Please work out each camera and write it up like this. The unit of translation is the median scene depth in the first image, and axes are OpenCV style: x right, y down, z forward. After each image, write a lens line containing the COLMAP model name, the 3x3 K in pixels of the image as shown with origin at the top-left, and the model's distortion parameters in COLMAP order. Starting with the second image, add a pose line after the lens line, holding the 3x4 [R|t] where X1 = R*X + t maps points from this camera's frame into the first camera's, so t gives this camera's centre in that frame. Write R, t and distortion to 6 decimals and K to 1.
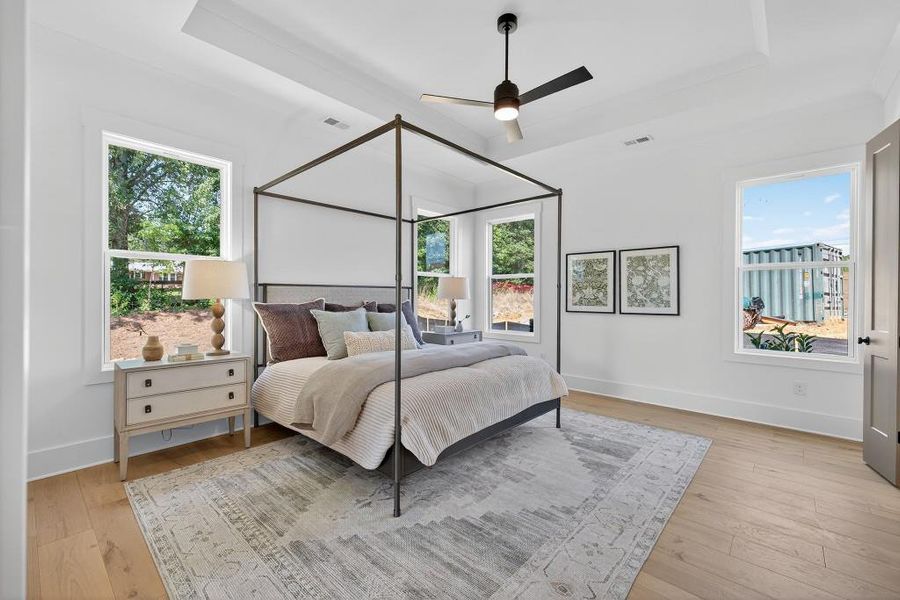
lens RADIAL K [[382.8, 0, 454.2], [0, 382.8, 297.4], [0, 0, 1]] dist [0.004951, 0.000222]
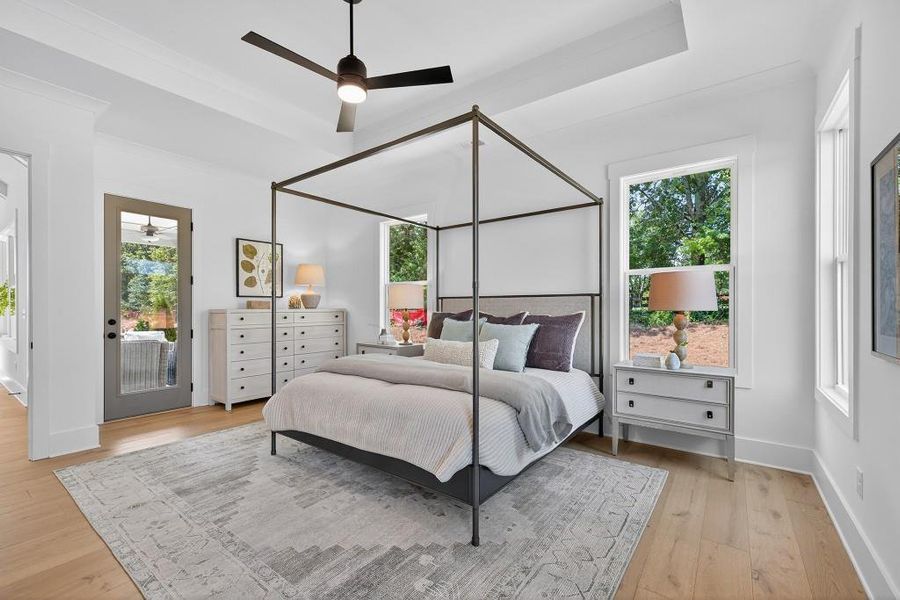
lens RADIAL K [[382.8, 0, 451.8], [0, 382.8, 306.8], [0, 0, 1]] dist [0.004951, 0.000222]
pose [[0.085459, -0.001815, -0.996340, 0.964901], [-0.001753, 0.999997, -0.001972, -0.000900], [0.996340, 0.001915, 0.085456, 1.080861]]
